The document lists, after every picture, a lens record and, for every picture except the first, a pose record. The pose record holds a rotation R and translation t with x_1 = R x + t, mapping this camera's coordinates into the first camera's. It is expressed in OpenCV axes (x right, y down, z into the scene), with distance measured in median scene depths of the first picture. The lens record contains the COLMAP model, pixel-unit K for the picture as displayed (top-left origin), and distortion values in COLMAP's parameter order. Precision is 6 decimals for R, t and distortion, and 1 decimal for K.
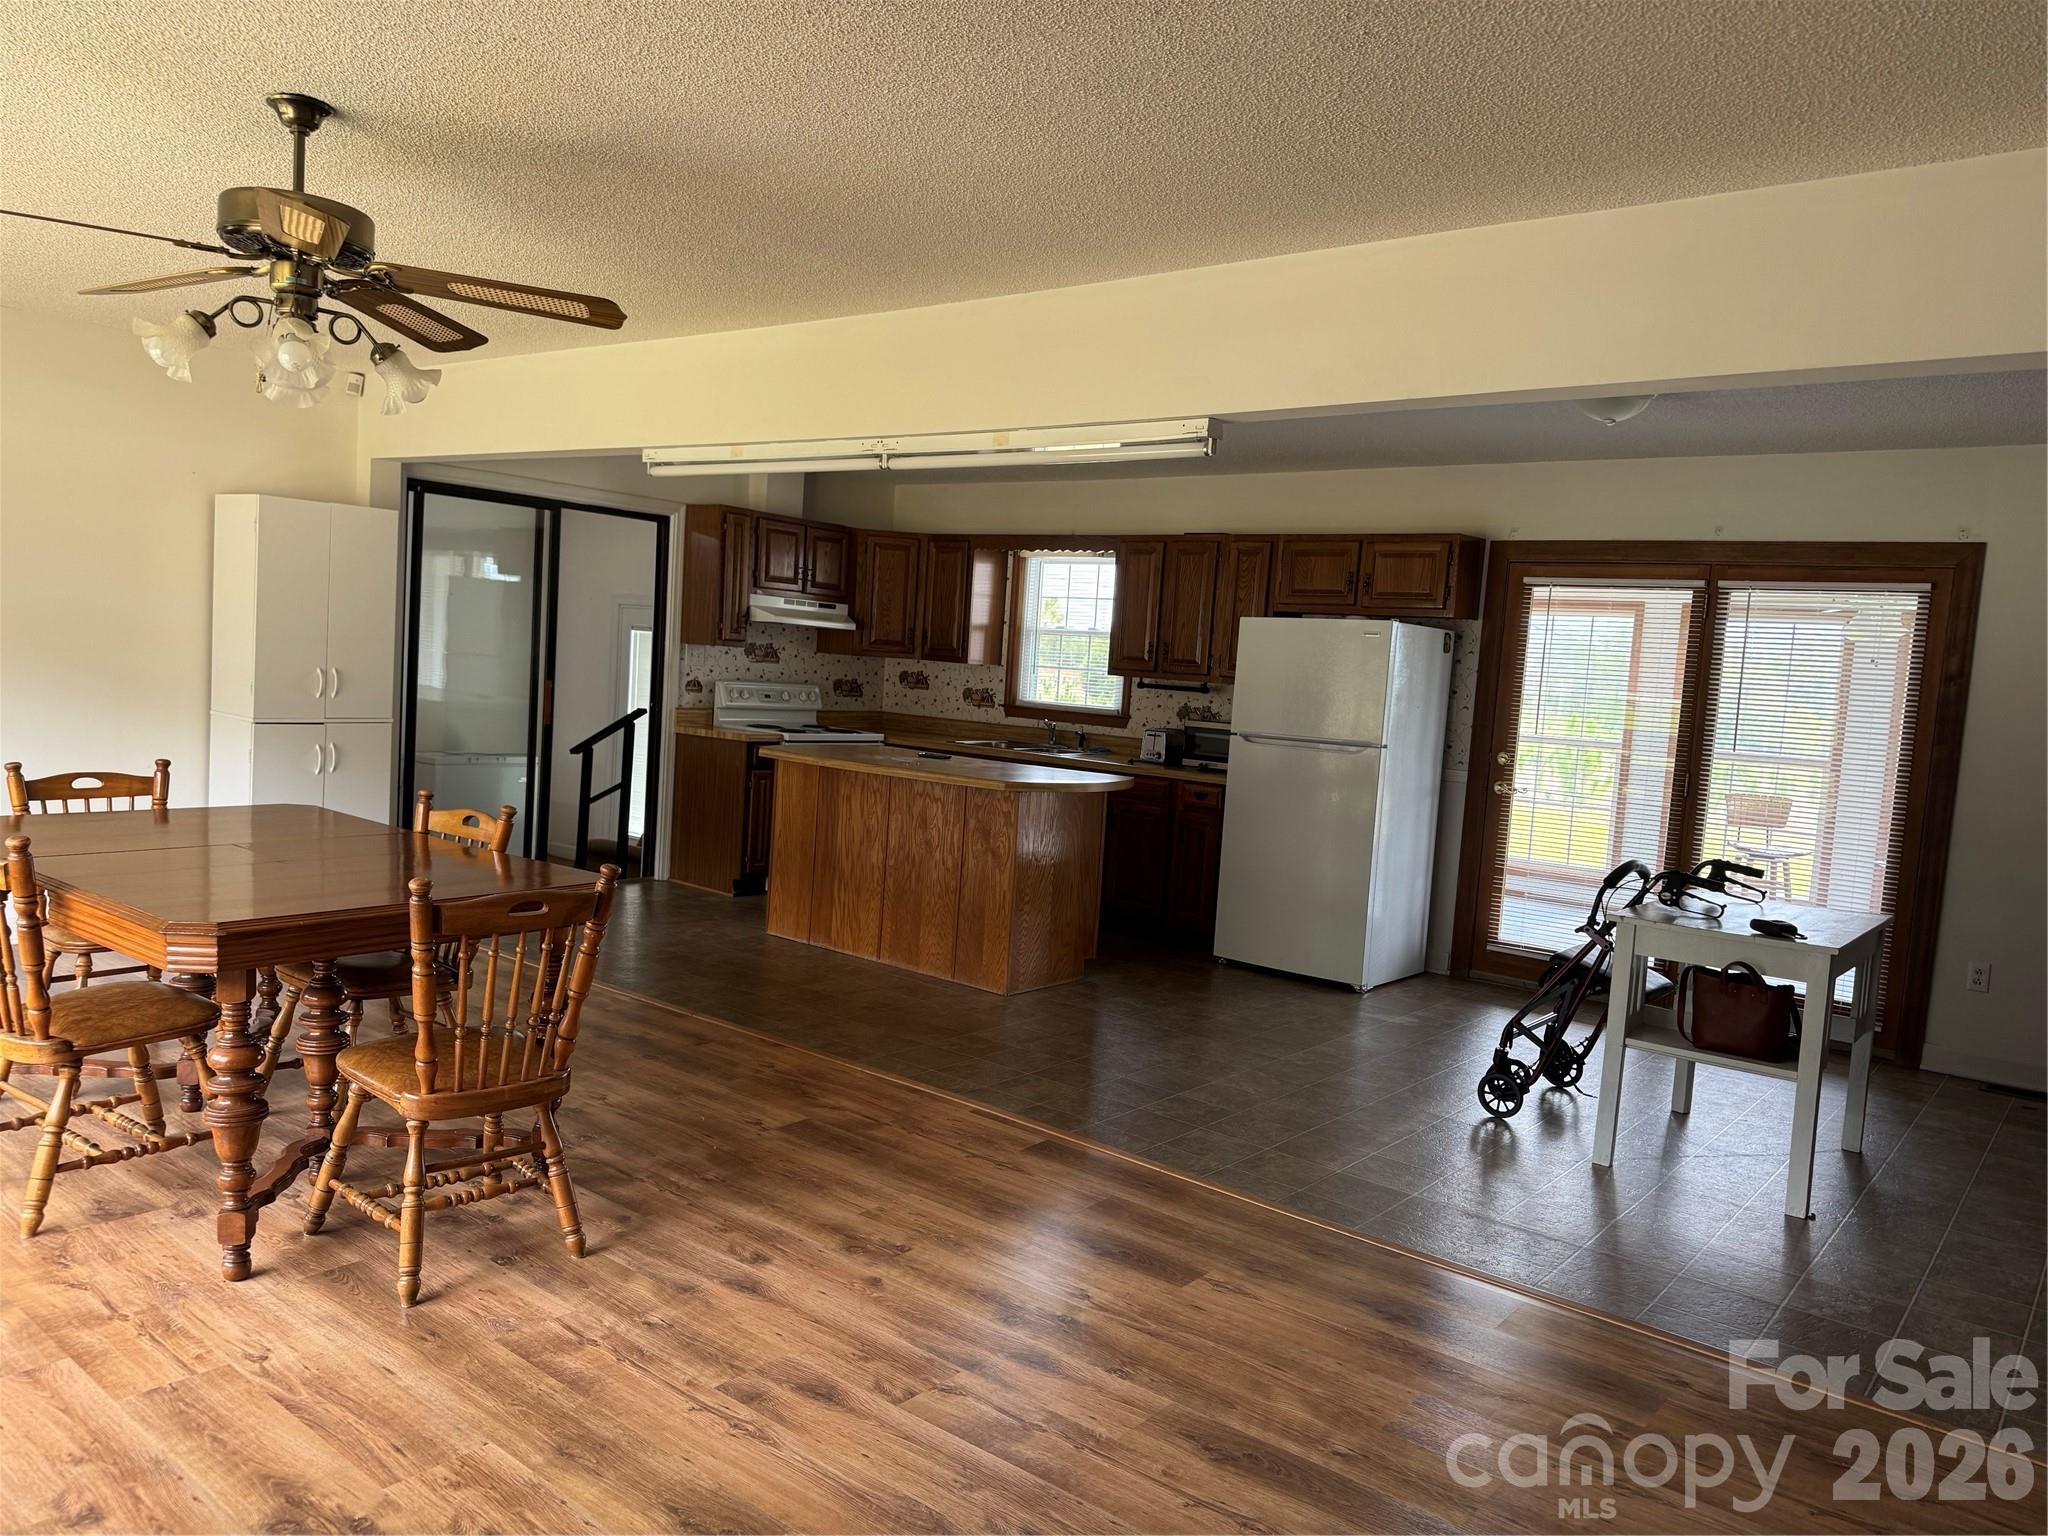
lens RADIAL K [[1431.8, 0, 1024.0], [0, 1431.8, 768.0], [0, 0, 1]] dist [0.164413, -0.237419]
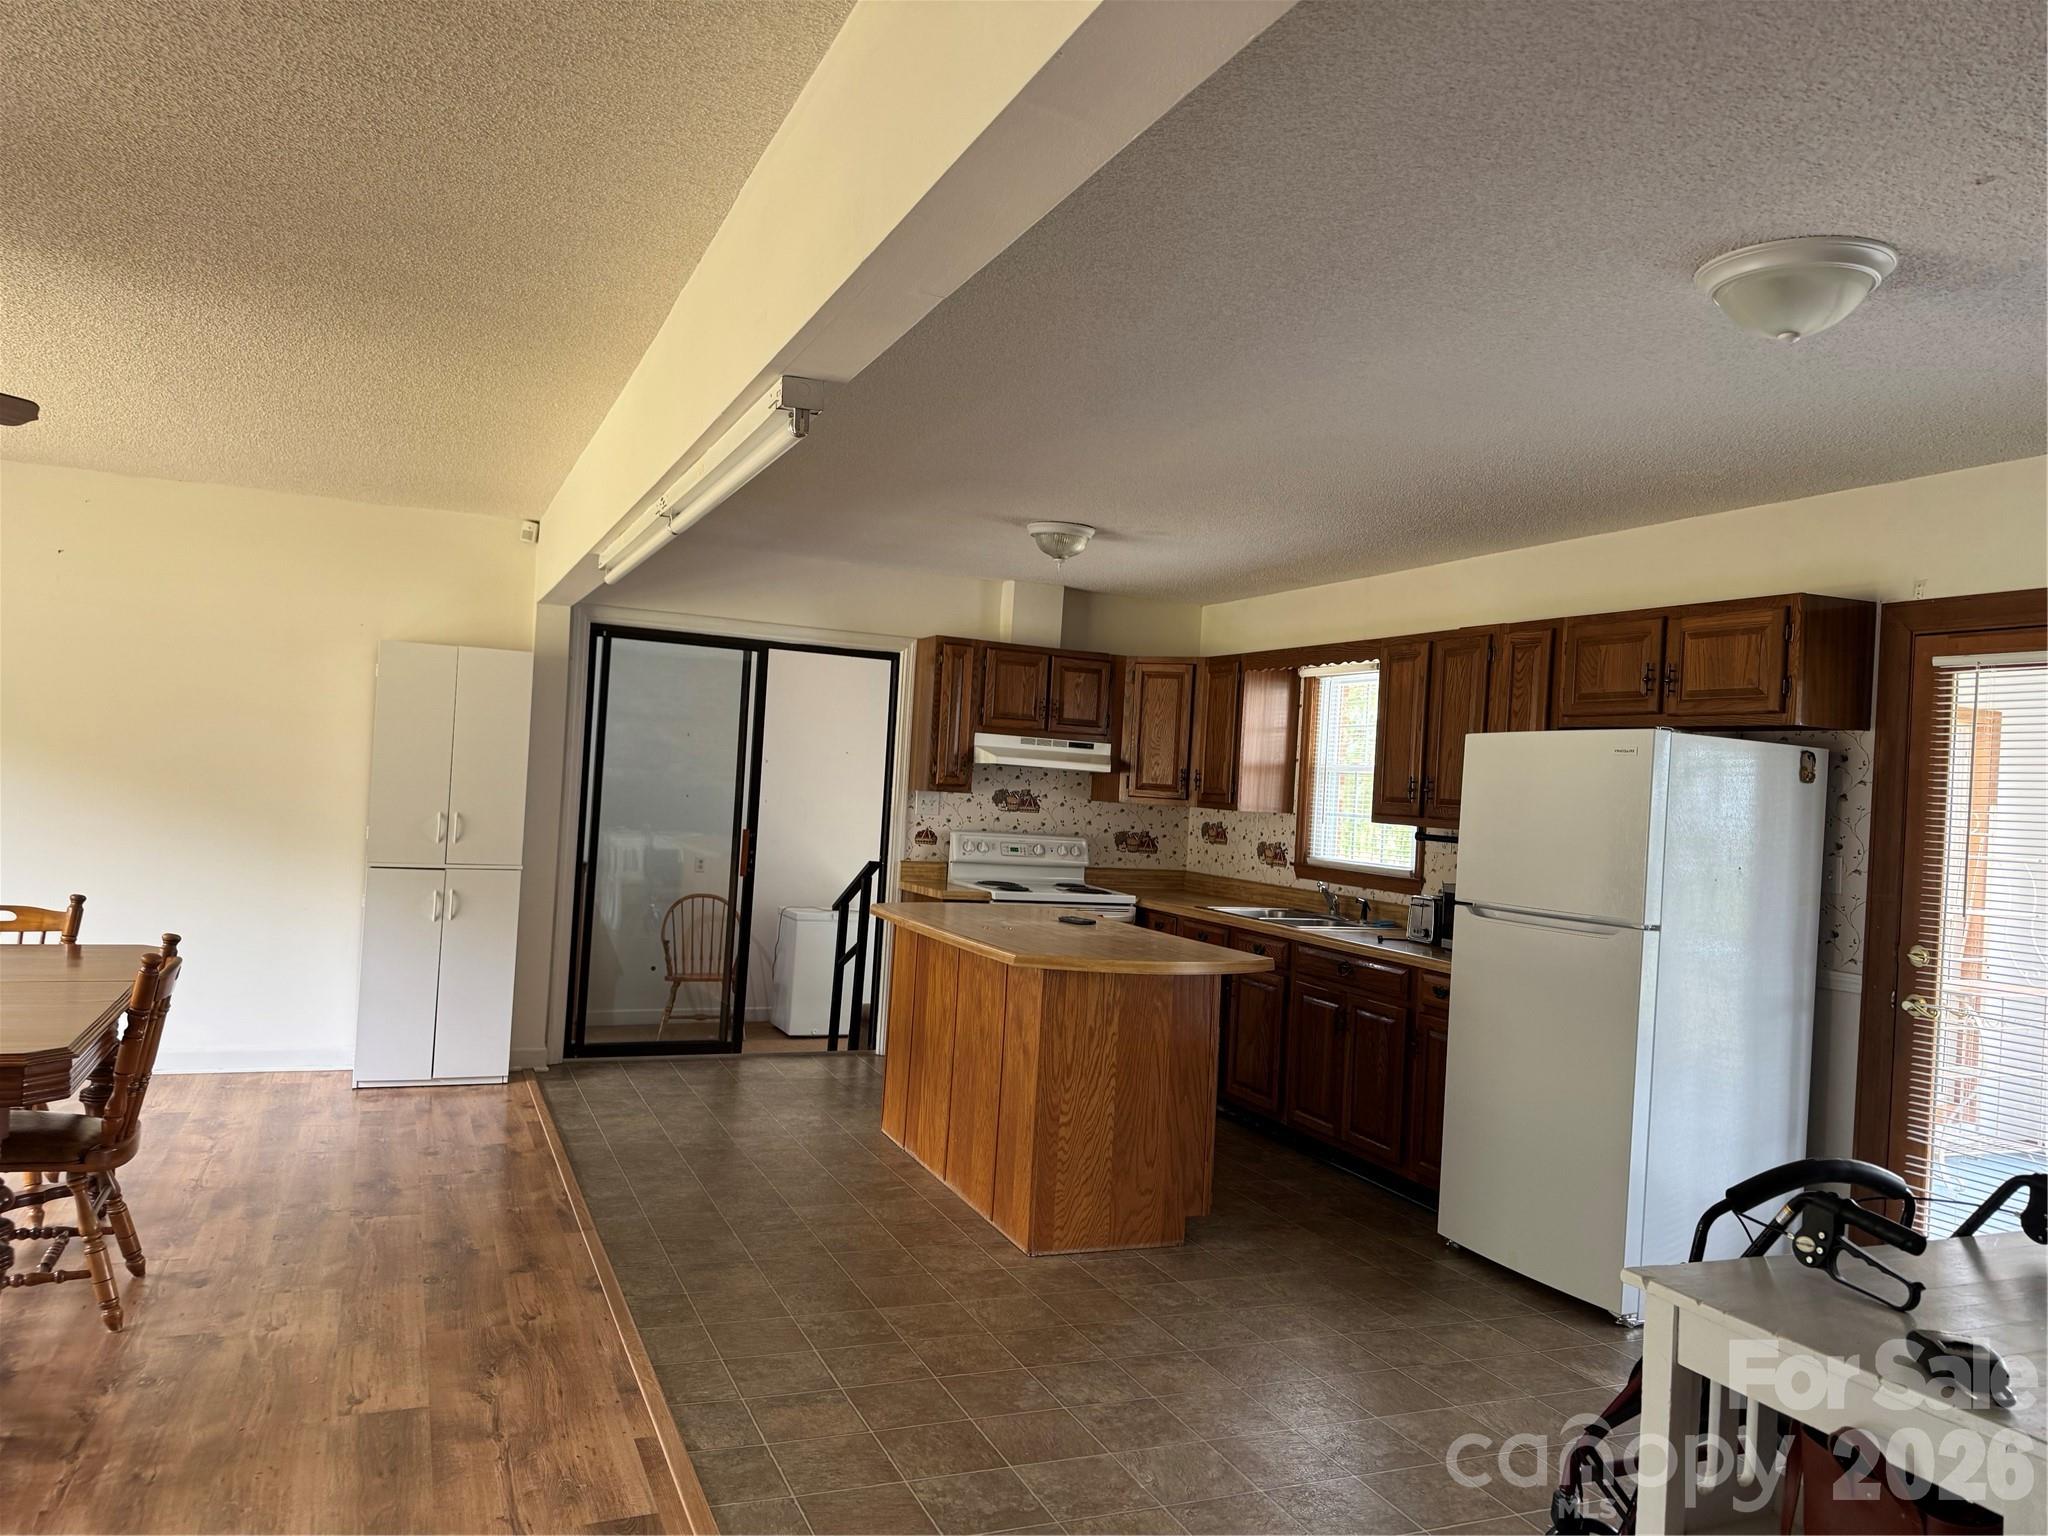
lens RADIAL K [[1427.3, 0, 1016.5], [0, 1427.3, 777.9], [0, 0, 1]] dist [0.023959, -0.028725]
pose [[0.879910, -0.017051, -0.474835, 0.269490], [-0.036574, 0.993960, -0.103466, -0.004539], [0.473732, 0.108407, 0.873972, 0.280566]]
